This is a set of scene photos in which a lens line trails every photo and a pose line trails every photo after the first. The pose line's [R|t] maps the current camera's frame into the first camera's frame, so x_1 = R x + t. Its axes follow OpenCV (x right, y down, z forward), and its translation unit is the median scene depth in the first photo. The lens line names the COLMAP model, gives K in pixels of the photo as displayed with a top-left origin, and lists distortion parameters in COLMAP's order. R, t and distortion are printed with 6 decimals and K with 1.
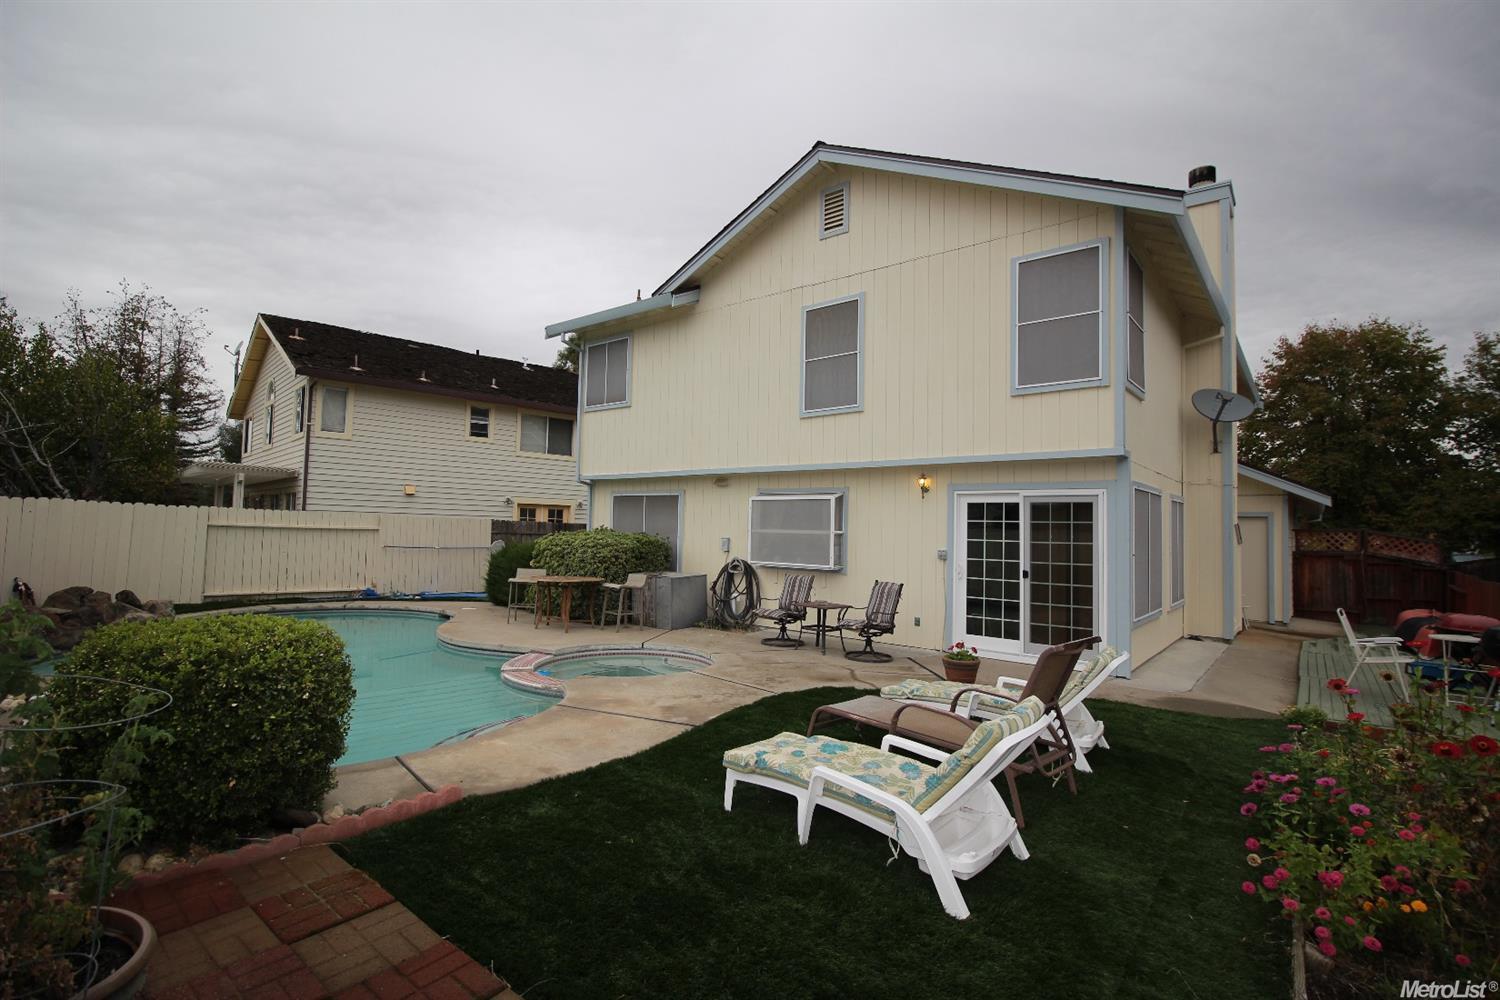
lens RADIAL K [[693.9, 0, 747.7], [0, 693.9, 493.4], [0, 0, 1]] dist [-0.005979, -0.010262]
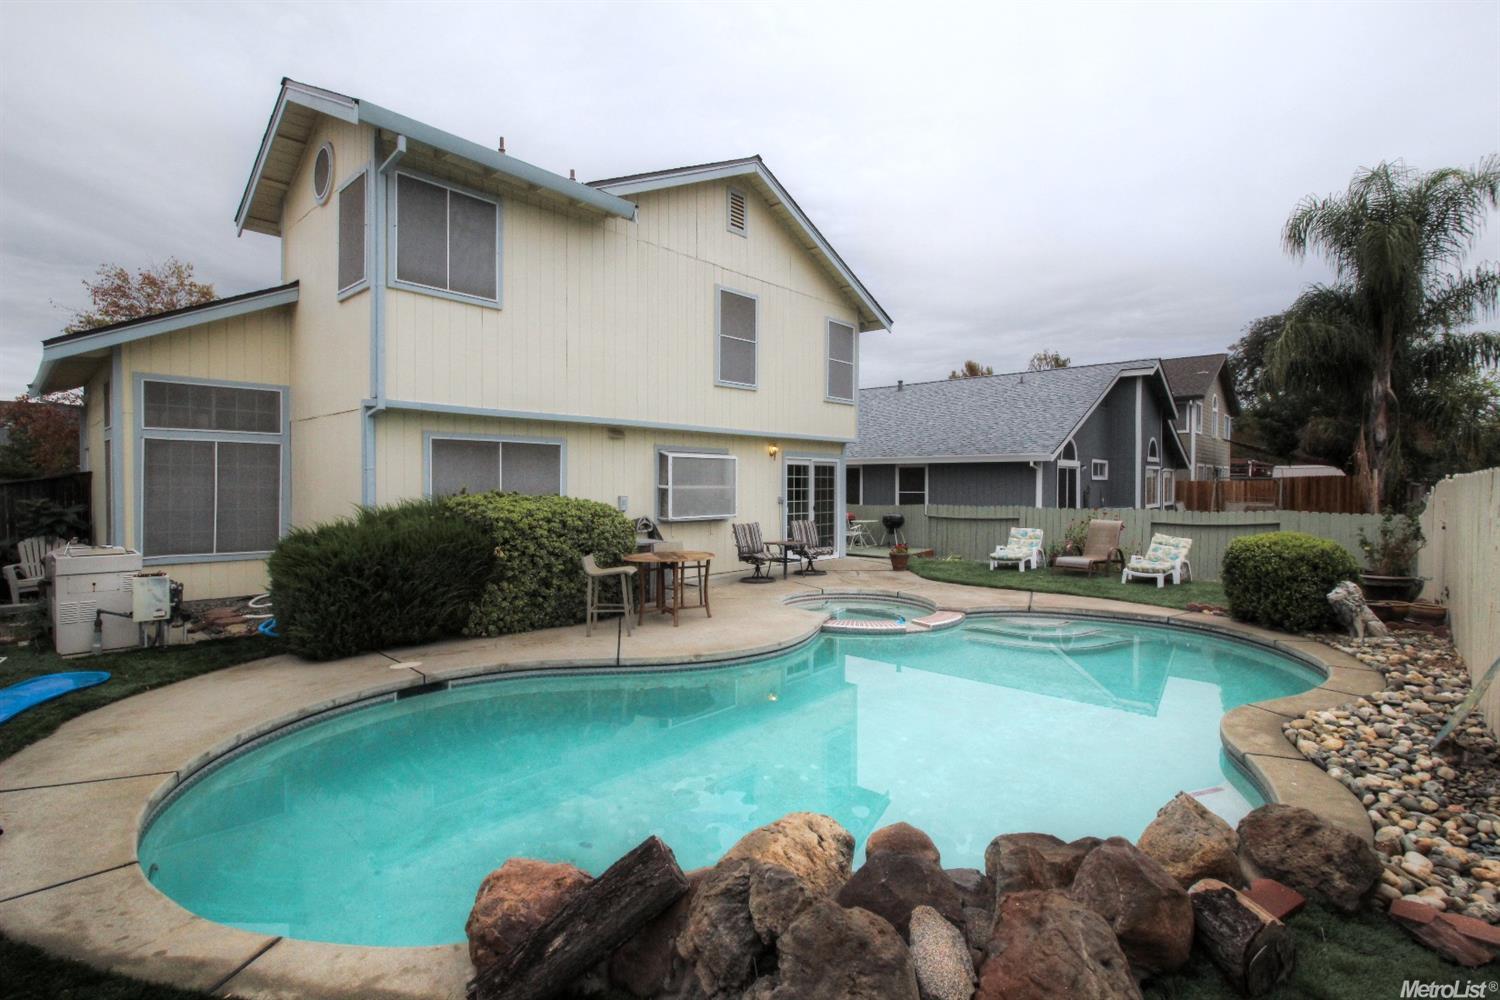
lens RADIAL K [[693.9, 0, 759.1], [0, 693.9, 497.1], [0, 0, 1]] dist [-0.005979, -0.010262]
pose [[0.033638, -0.045776, 0.998385, -1.099853], [-0.052780, 0.997475, 0.047513, 0.014456], [-0.998039, -0.054293, 0.031137, 0.932070]]
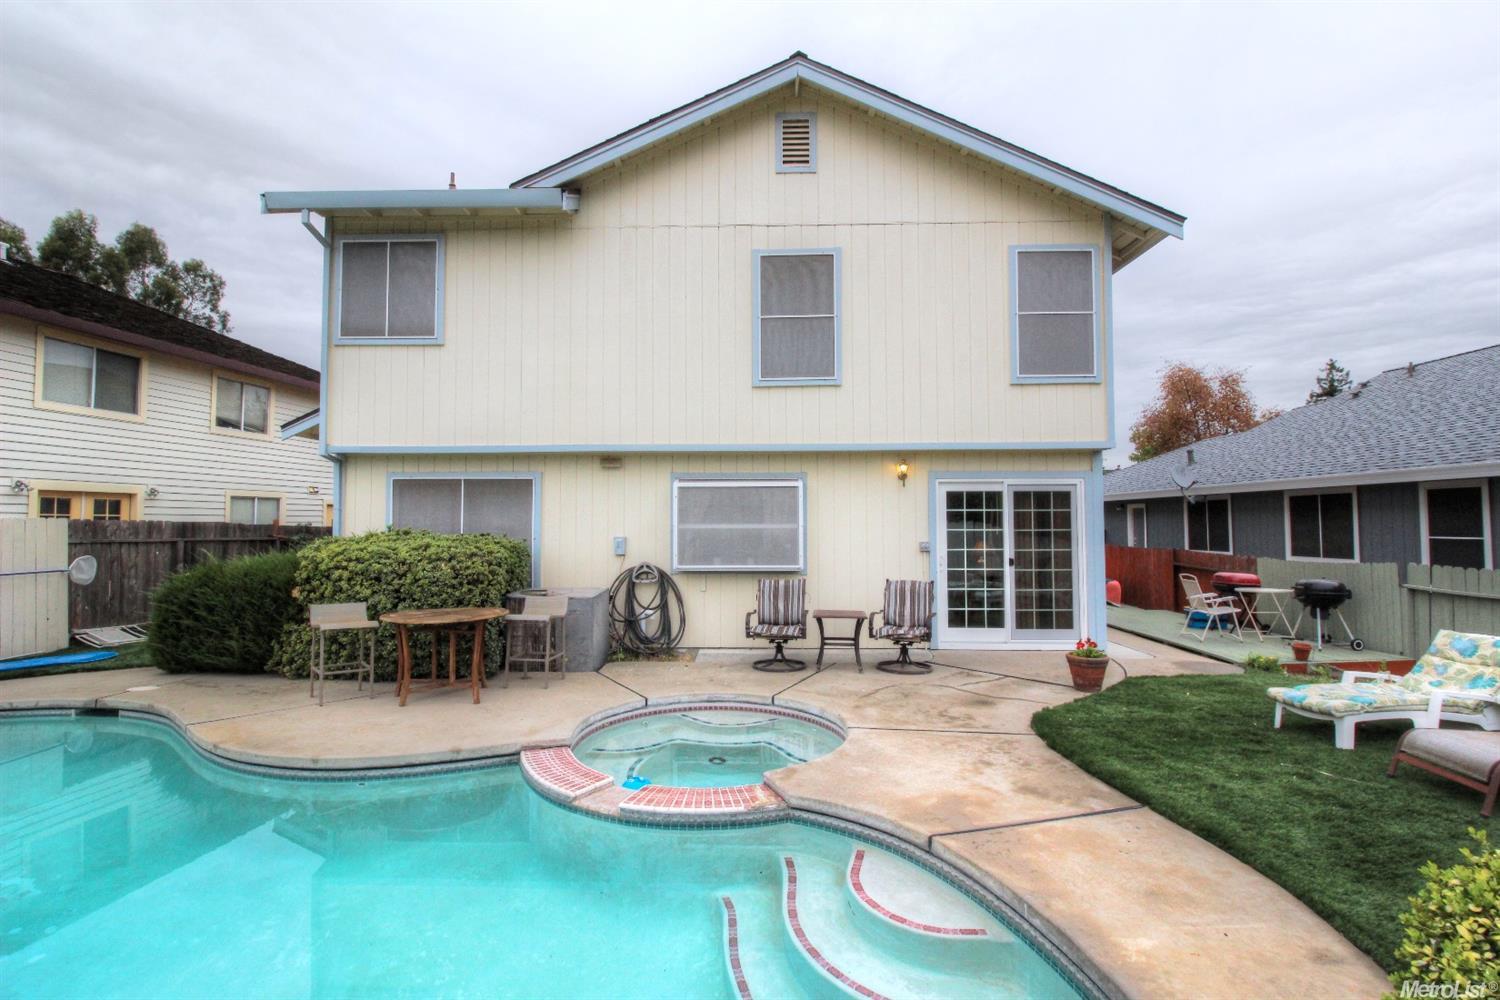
lens RADIAL K [[693.9, 0, 750.9], [0, 693.9, 494.7], [0, 0, 1]] dist [-0.005979, -0.010262]
pose [[0.788583, -0.002448, 0.614923, -0.449014], [-0.011003, 0.999776, 0.018090, 0.003595], [-0.614829, -0.021031, 0.788380, 0.377760]]
